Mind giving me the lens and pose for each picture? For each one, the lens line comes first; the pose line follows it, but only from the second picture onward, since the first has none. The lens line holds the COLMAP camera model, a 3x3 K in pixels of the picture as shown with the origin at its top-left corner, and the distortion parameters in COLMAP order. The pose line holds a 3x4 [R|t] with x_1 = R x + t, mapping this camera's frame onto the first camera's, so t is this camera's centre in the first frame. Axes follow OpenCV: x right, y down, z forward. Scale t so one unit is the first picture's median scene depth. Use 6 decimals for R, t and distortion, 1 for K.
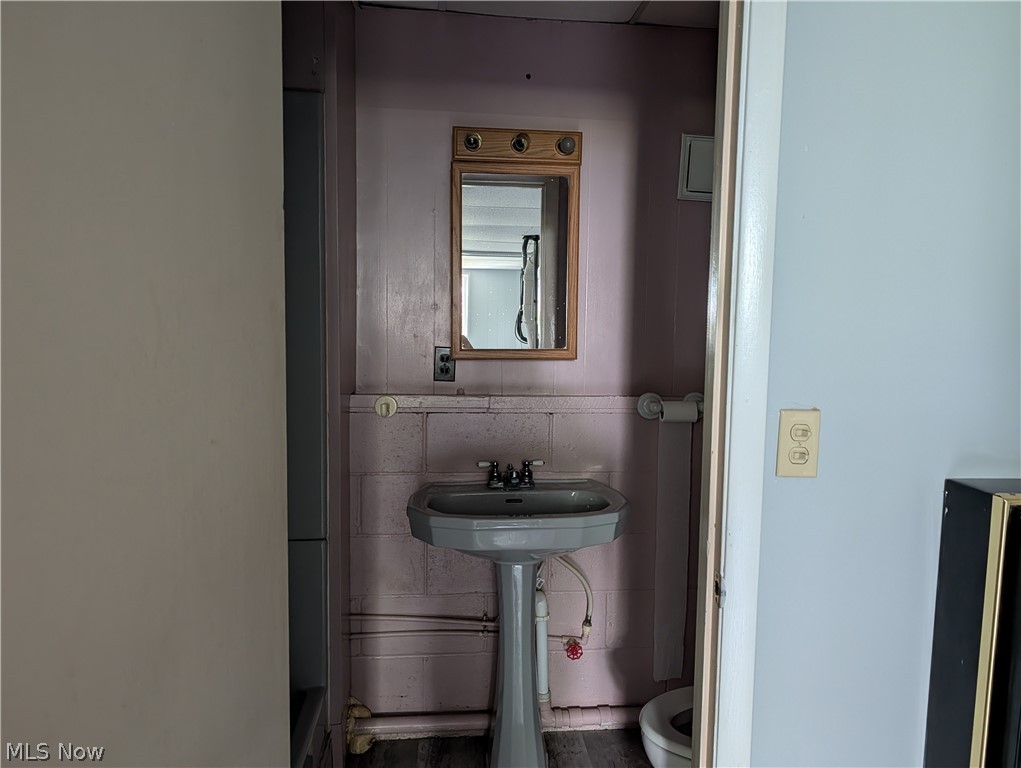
lens RADIAL K [[730.0, 0, 535.4], [0, 730.0, 389.9], [0, 0, 1]] dist [0.035756, -0.037292]
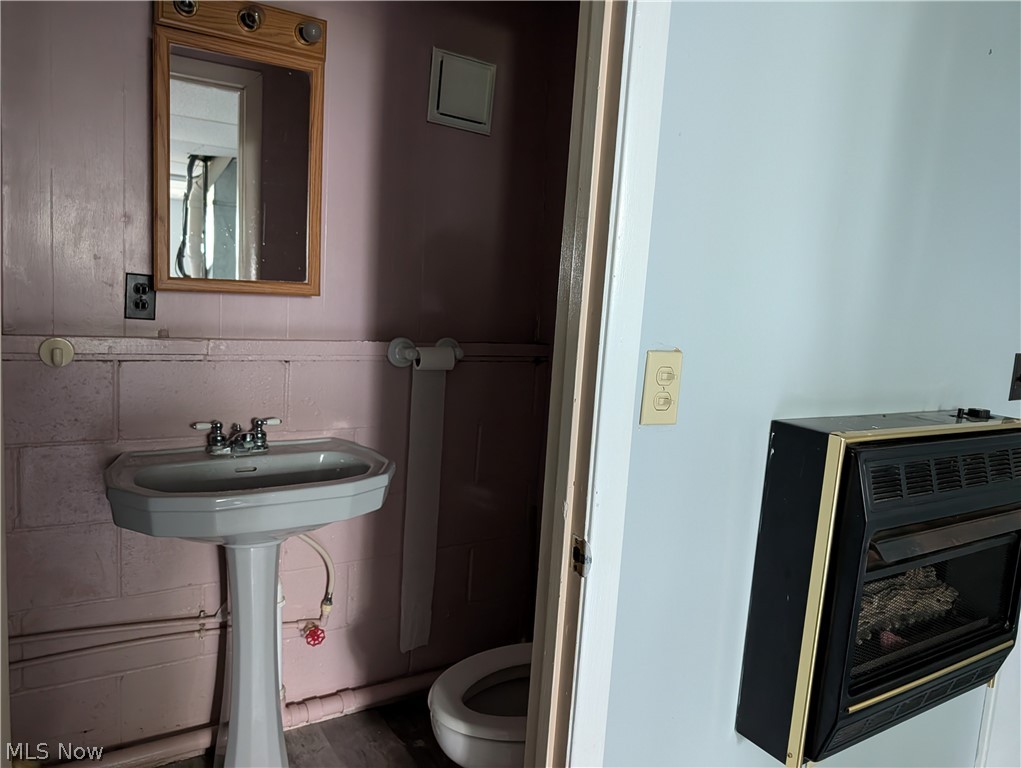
lens RADIAL K [[730.0, 0, 512.8], [0, 730.0, 382.3], [0, 0, 1]] dist [0.035756, -0.037292]
pose [[0.903715, -0.015508, 0.427854, -0.105717], [-0.007742, 0.998588, 0.052548, 0.010546], [-0.428065, -0.050800, 0.902319, 0.139125]]
